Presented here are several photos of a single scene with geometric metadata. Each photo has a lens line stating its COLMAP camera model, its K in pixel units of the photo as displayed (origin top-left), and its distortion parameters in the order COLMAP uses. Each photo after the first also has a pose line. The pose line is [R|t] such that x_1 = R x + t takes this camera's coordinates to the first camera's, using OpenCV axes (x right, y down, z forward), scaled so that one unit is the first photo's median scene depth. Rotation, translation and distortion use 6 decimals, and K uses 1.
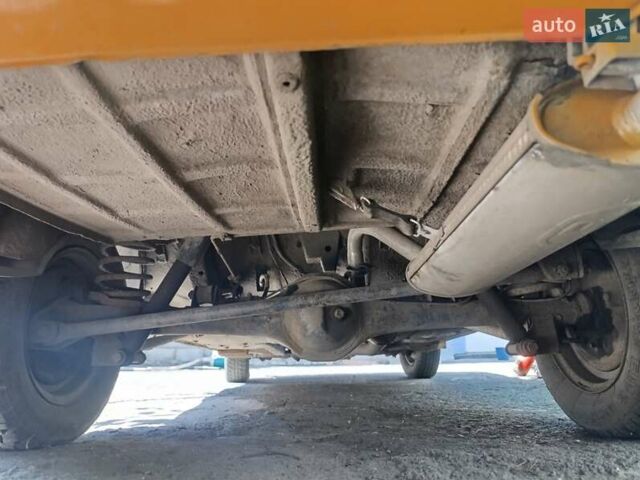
lens RADIAL K [[451.2, 0, 329.8], [0, 451.2, 224.4], [0, 0, 1]] dist [0.060482, -0.065199]
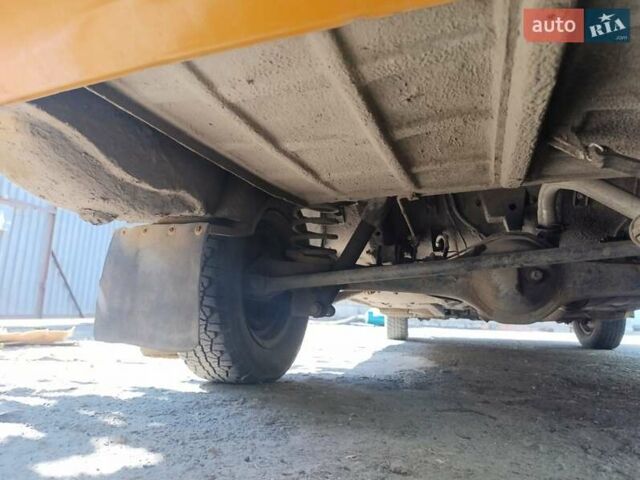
lens RADIAL K [[451.2, 0, 329.8], [0, 451.2, 224.4], [0, 0, 1]] dist [0.060482, -0.065199]
pose [[0.956611, -0.012348, -0.291106, -0.109873], [0.035772, 0.996520, 0.075282, 0.007143], [0.289163, -0.082429, 0.953724, -0.010073]]
